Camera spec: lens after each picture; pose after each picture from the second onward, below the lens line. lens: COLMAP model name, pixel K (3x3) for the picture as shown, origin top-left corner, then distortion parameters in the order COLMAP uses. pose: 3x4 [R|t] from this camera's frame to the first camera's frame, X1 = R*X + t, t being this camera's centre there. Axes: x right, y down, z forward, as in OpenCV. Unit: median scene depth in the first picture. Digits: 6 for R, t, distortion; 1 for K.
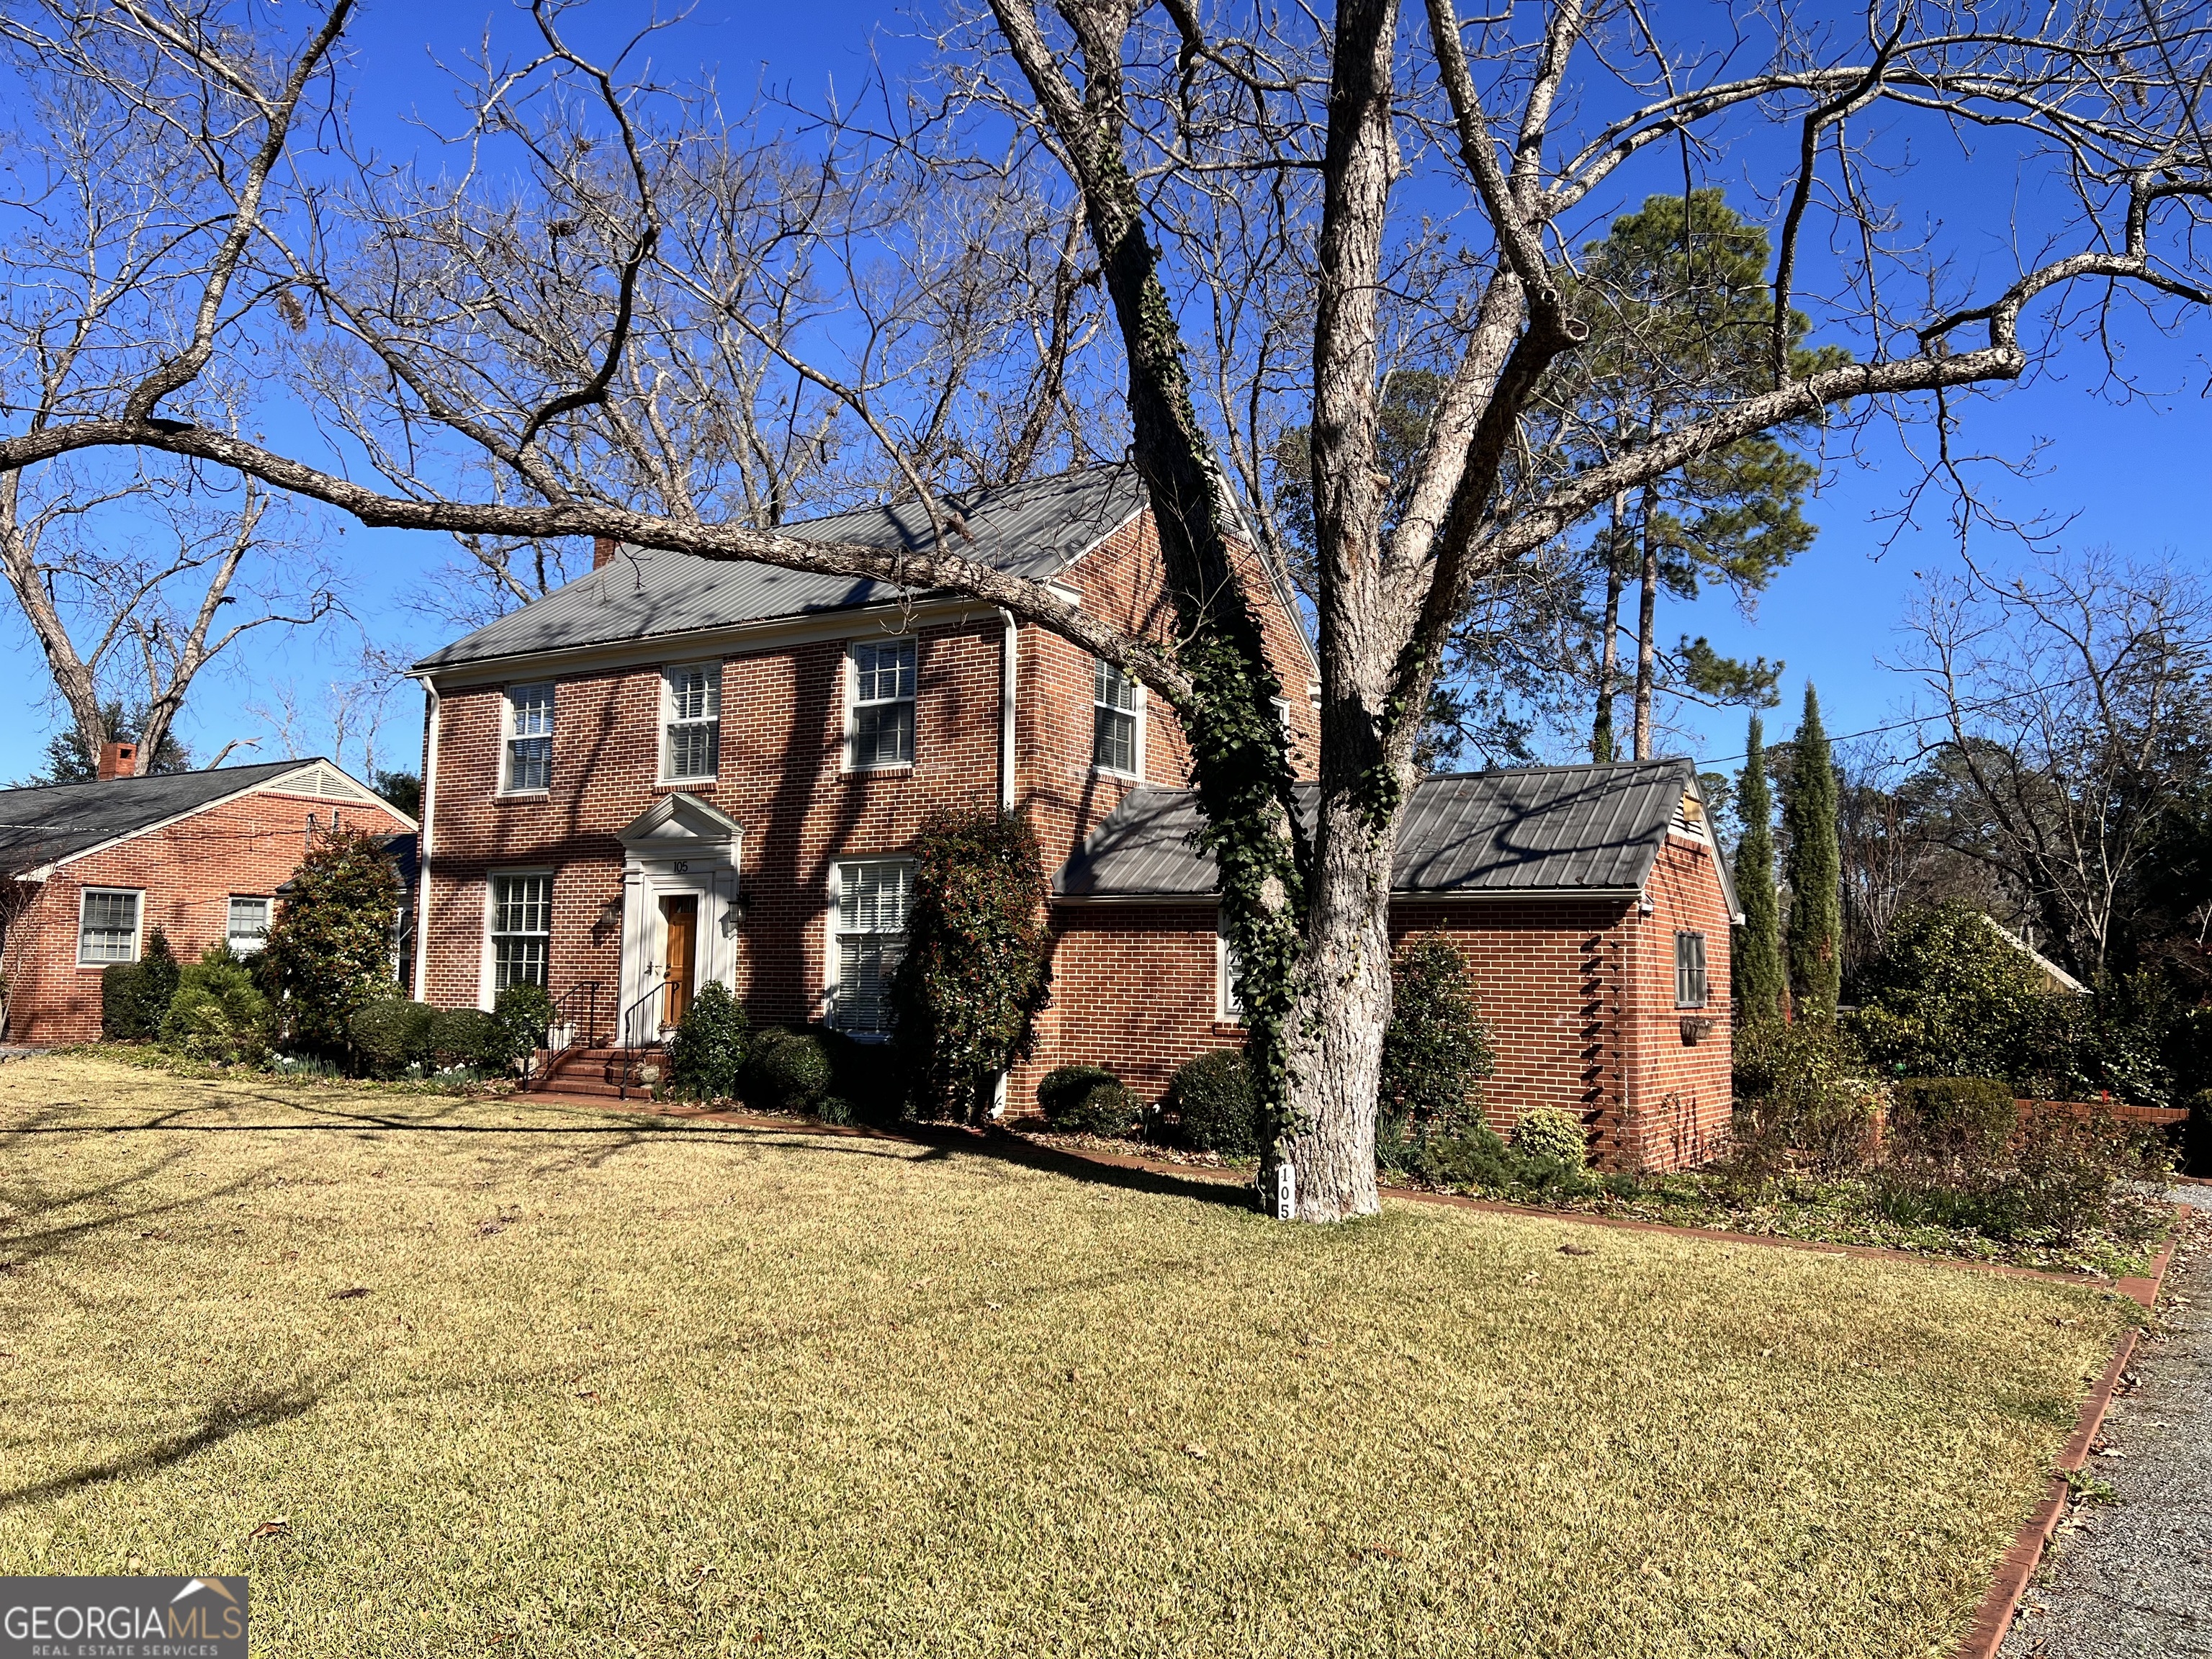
lens RADIAL K [[1695.3, 0, 1113.0], [0, 1695.3, 825.2], [0, 0, 1]] dist [0.035624, -0.026647]
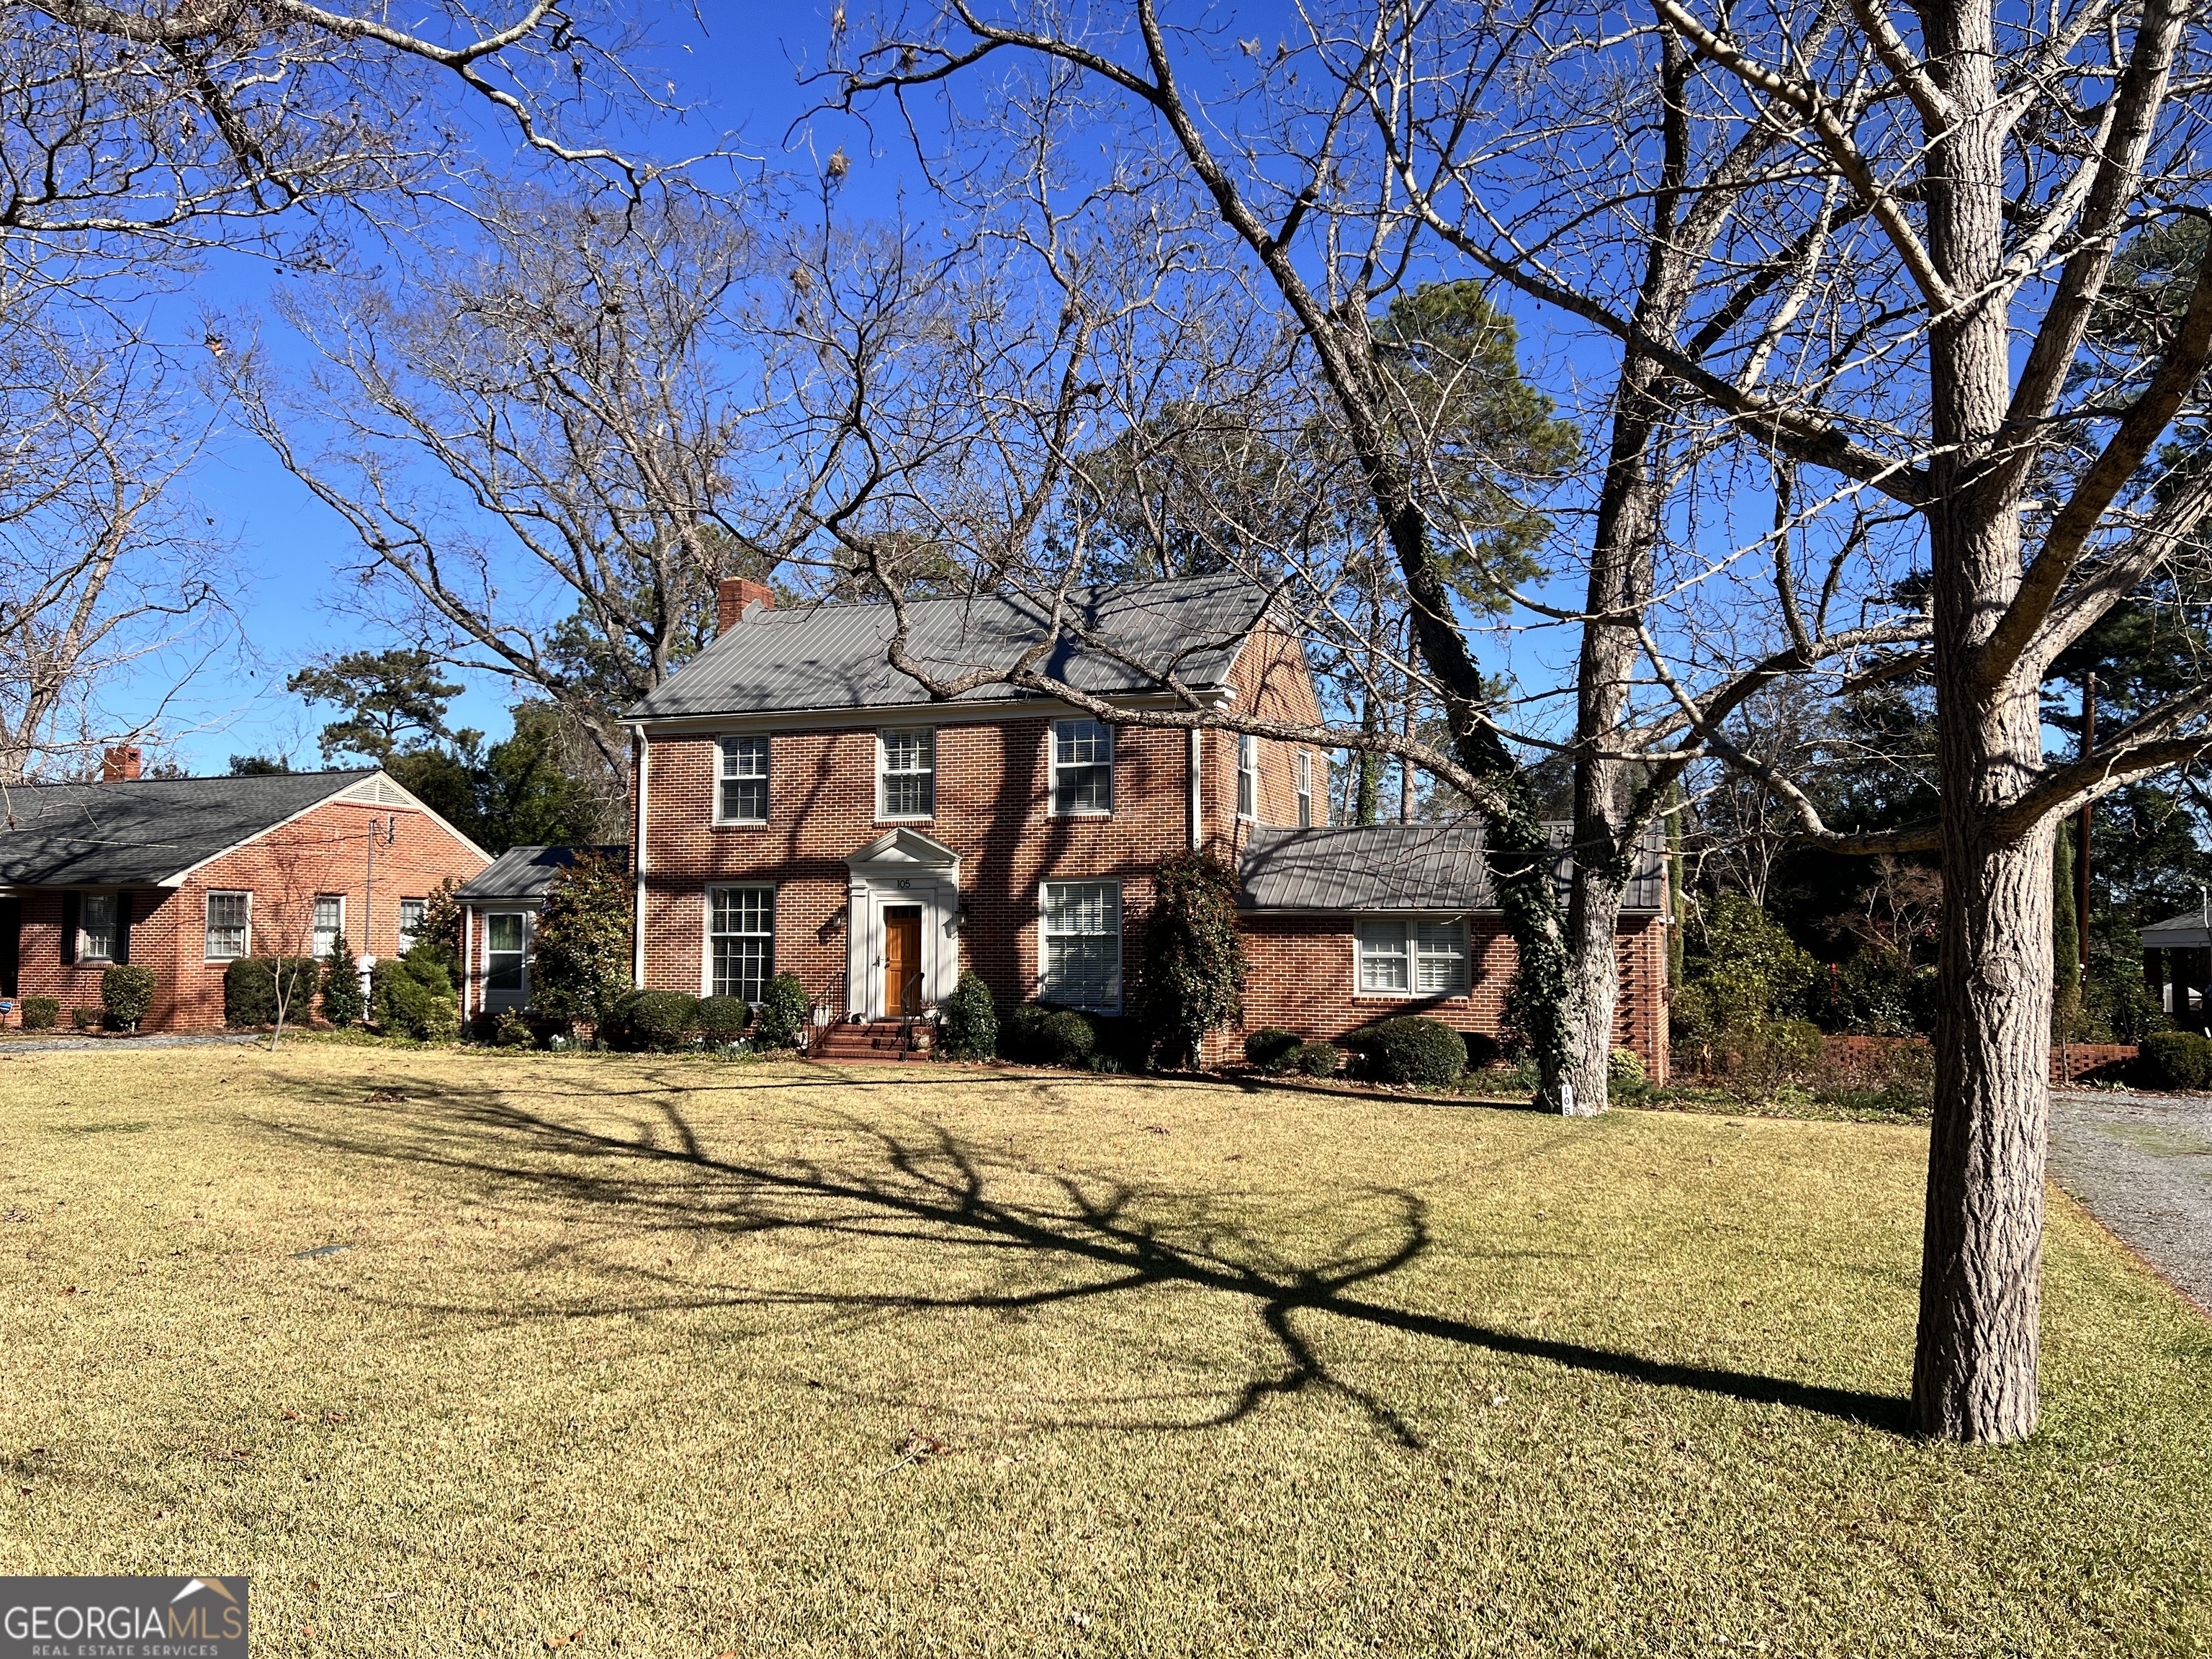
lens RADIAL K [[1695.3, 0, 1108.0], [0, 1695.3, 835.7], [0, 0, 1]] dist [0.035624, -0.026647]
pose [[0.977650, -0.001377, 0.210235, -0.382903], [-0.005598, 0.999453, 0.032579, -0.057860], [-0.210165, -0.033028, 0.977108, -0.315682]]
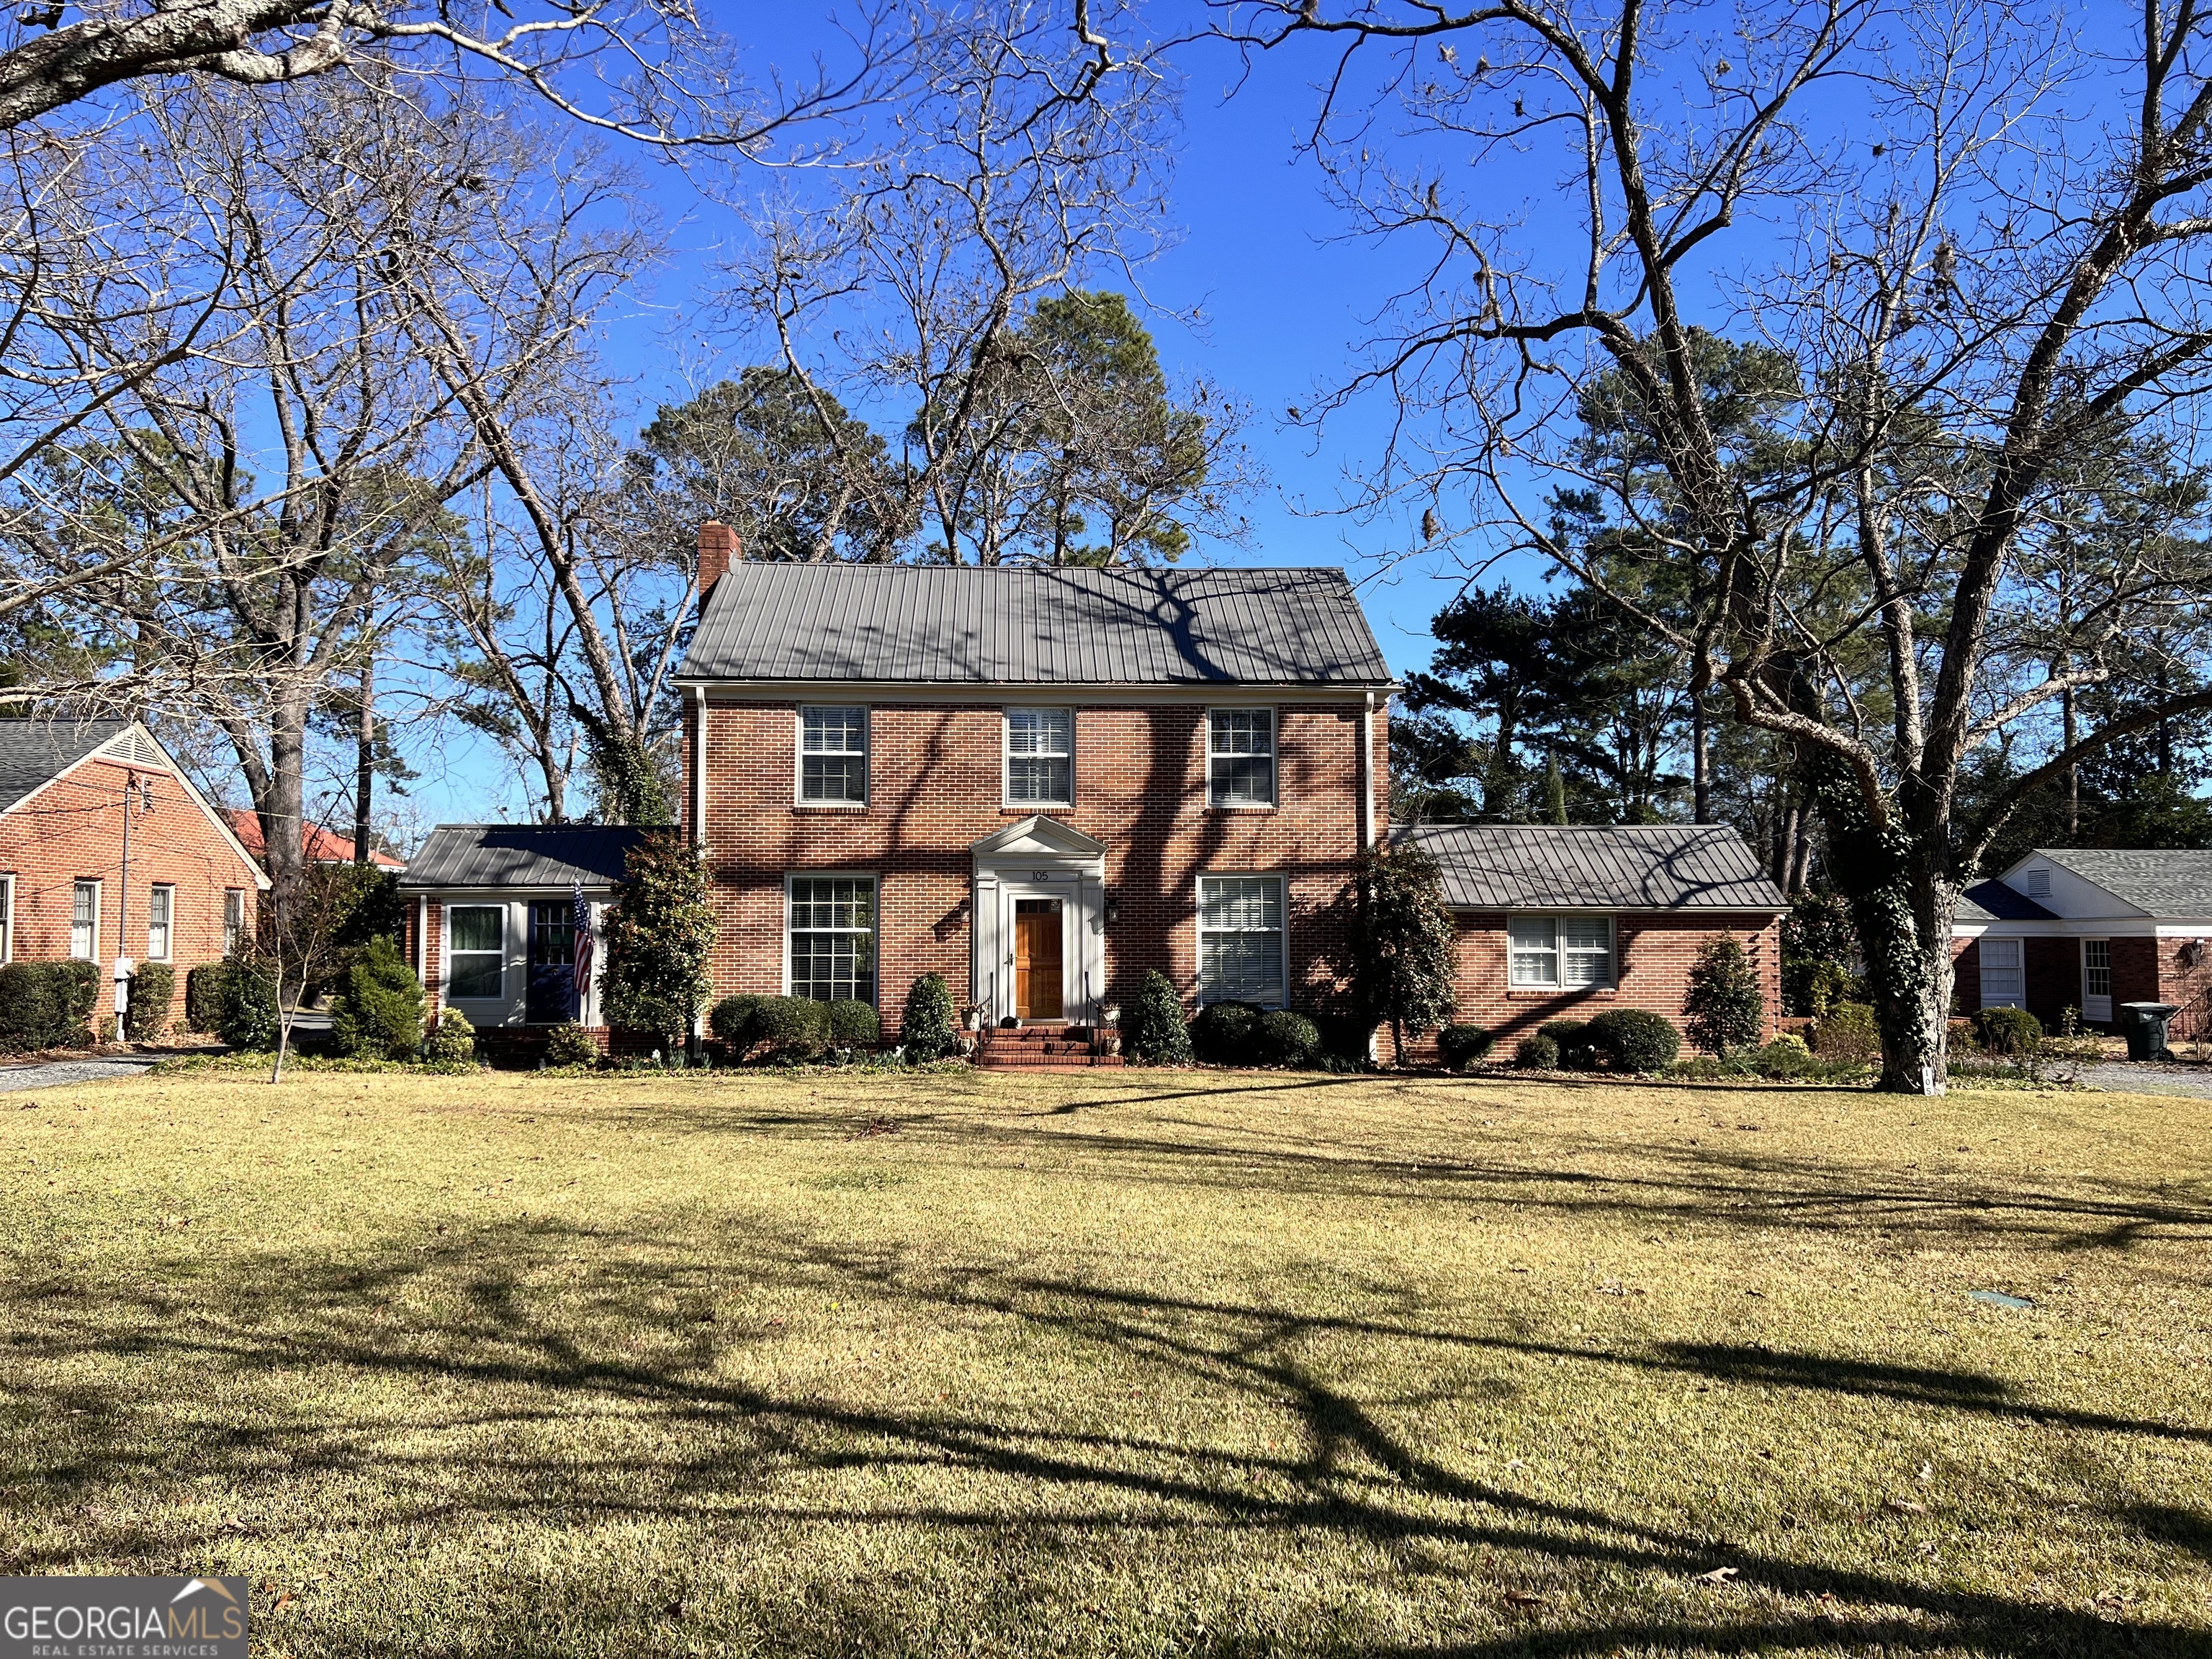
lens RADIAL K [[1695.3, 0, 1103.2], [0, 1695.3, 837.8], [0, 0, 1]] dist [0.035624, -0.026647]
pose [[0.809730, 0.017422, 0.586544, -0.947424], [-0.041363, 0.998767, 0.027436, -0.039367], [-0.585343, -0.046477, 0.809452, -0.003918]]
